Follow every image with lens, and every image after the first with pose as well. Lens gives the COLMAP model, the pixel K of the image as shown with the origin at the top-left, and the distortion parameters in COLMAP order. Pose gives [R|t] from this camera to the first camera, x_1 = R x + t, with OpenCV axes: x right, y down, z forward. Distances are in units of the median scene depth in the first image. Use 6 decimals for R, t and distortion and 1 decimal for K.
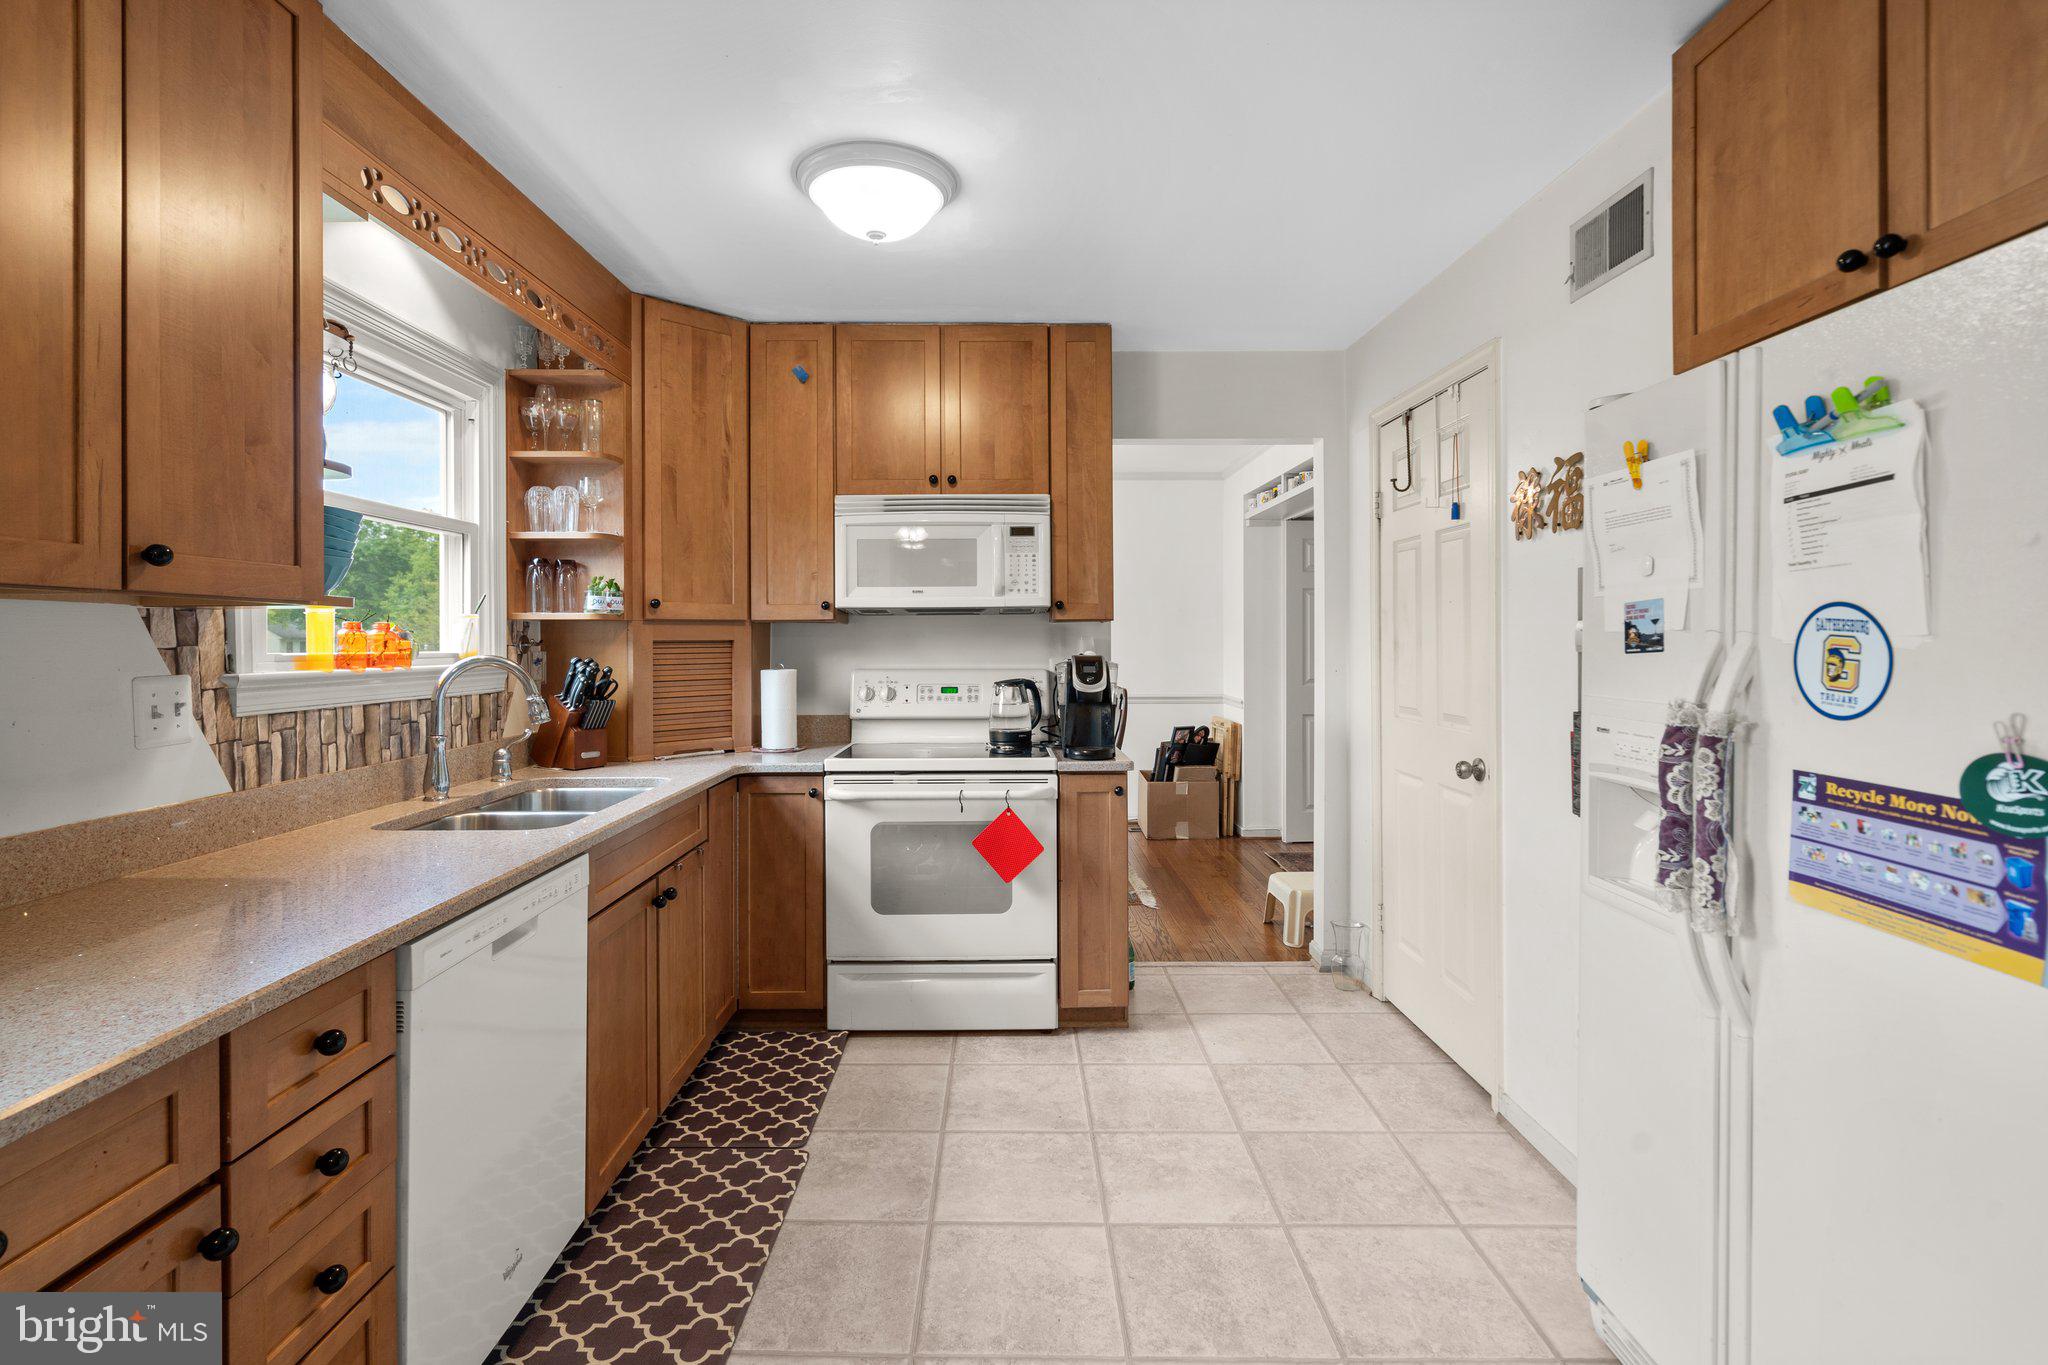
lens RADIAL K [[955.2, 0, 1016.0], [0, 955.2, 636.4], [0, 0, 1]] dist [-0.005417, 0.003356]
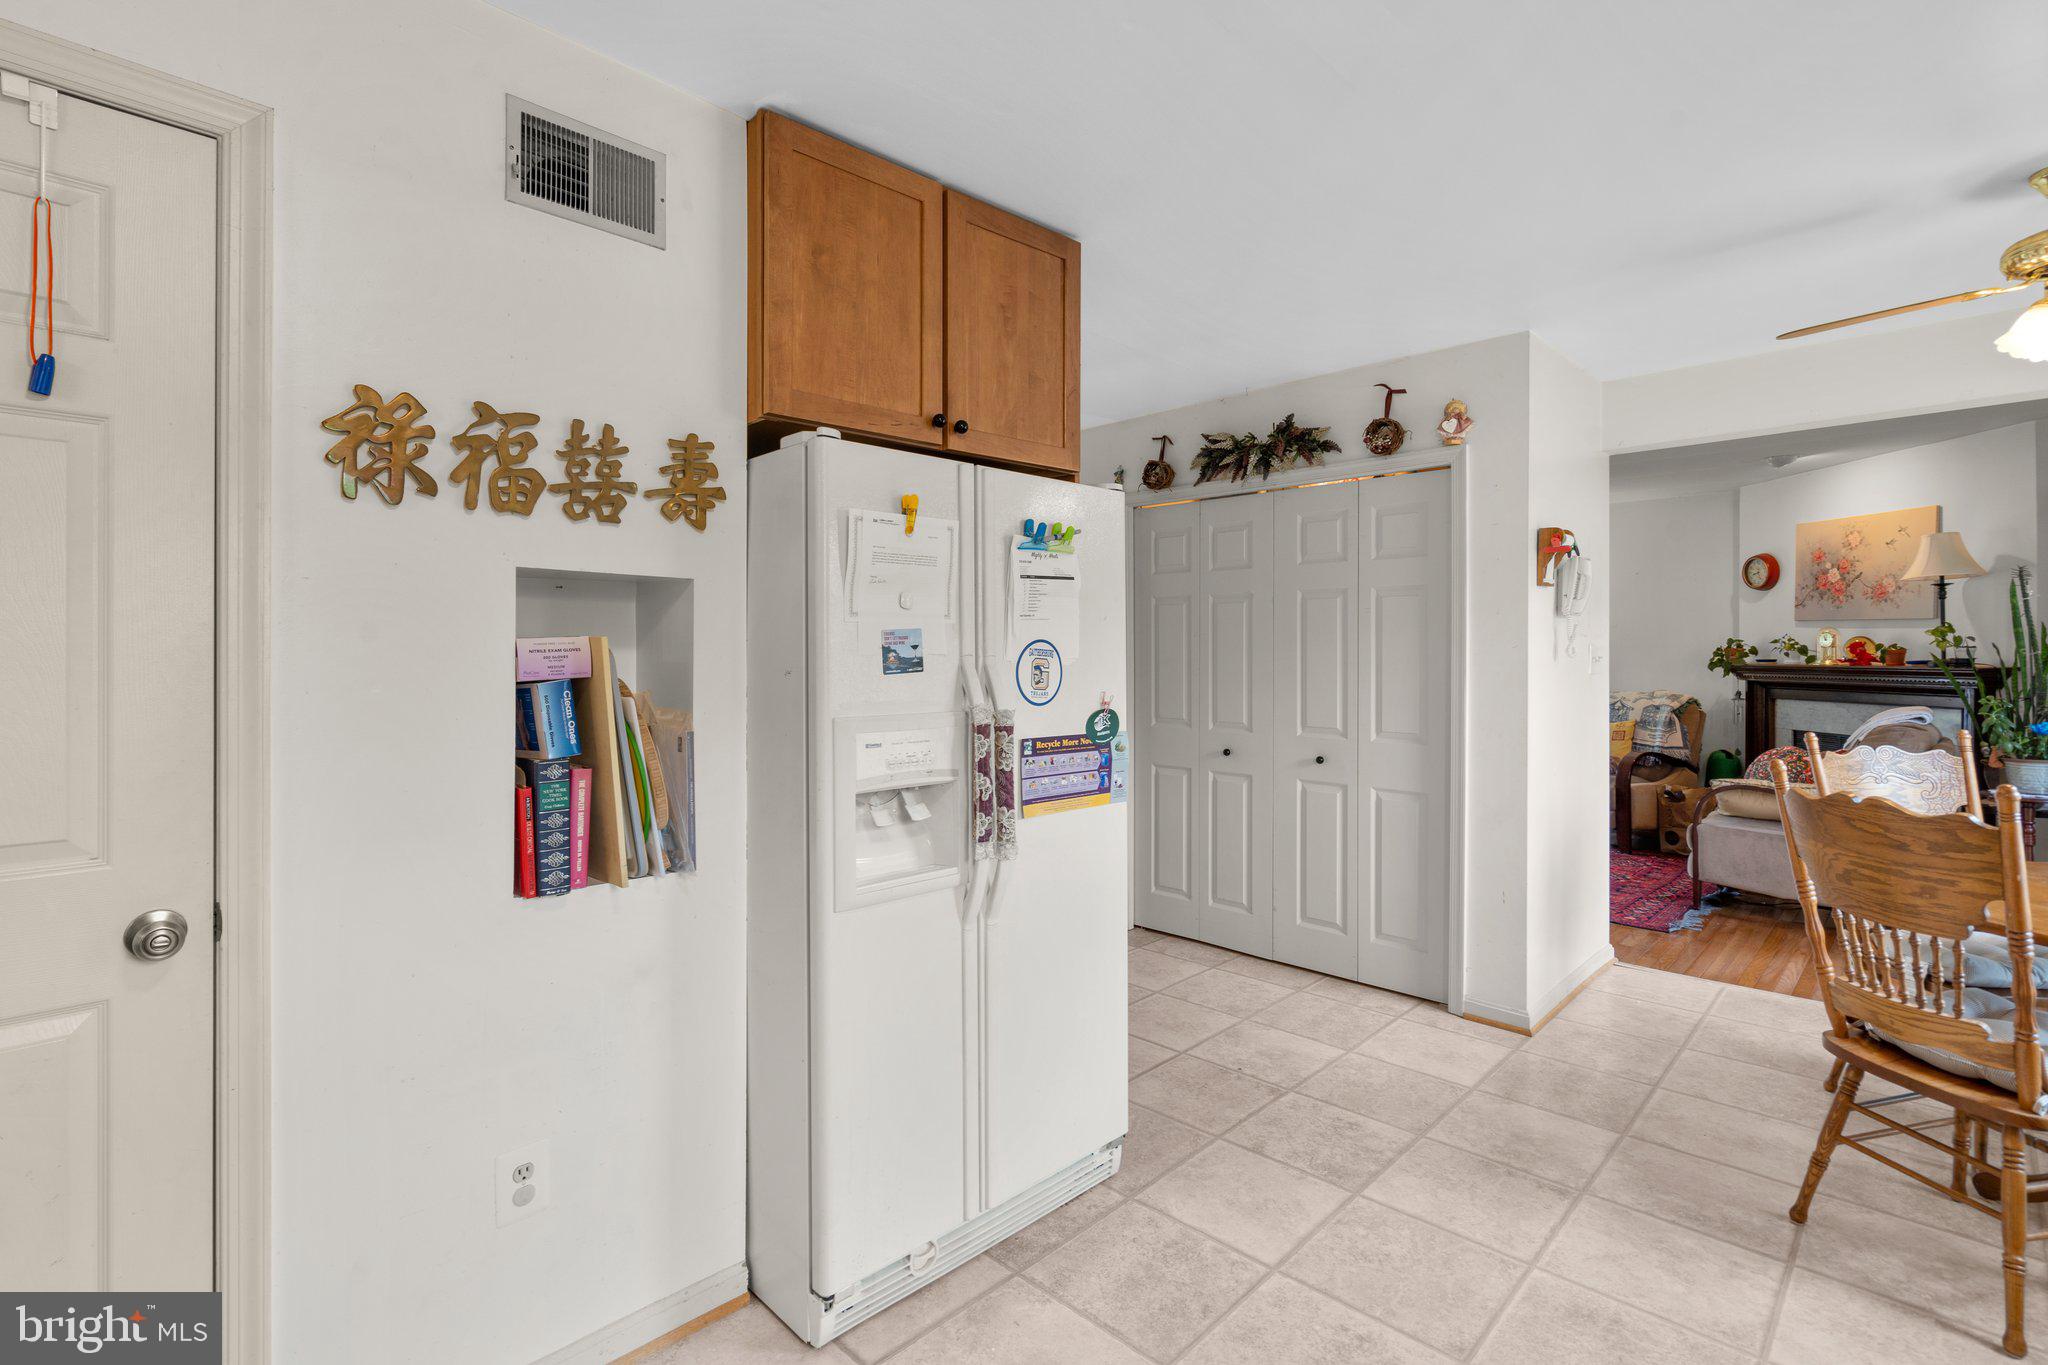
lens RADIAL K [[955.2, 0, 1026.8], [0, 955.2, 648.6], [0, 0, 1]] dist [-0.005417, 0.003356]
pose [[-0.705130, 0.002682, 0.709073, -0.173259], [-0.001247, 0.999987, -0.005023, -0.004576], [-0.709077, -0.004425, -0.705117, 1.008822]]
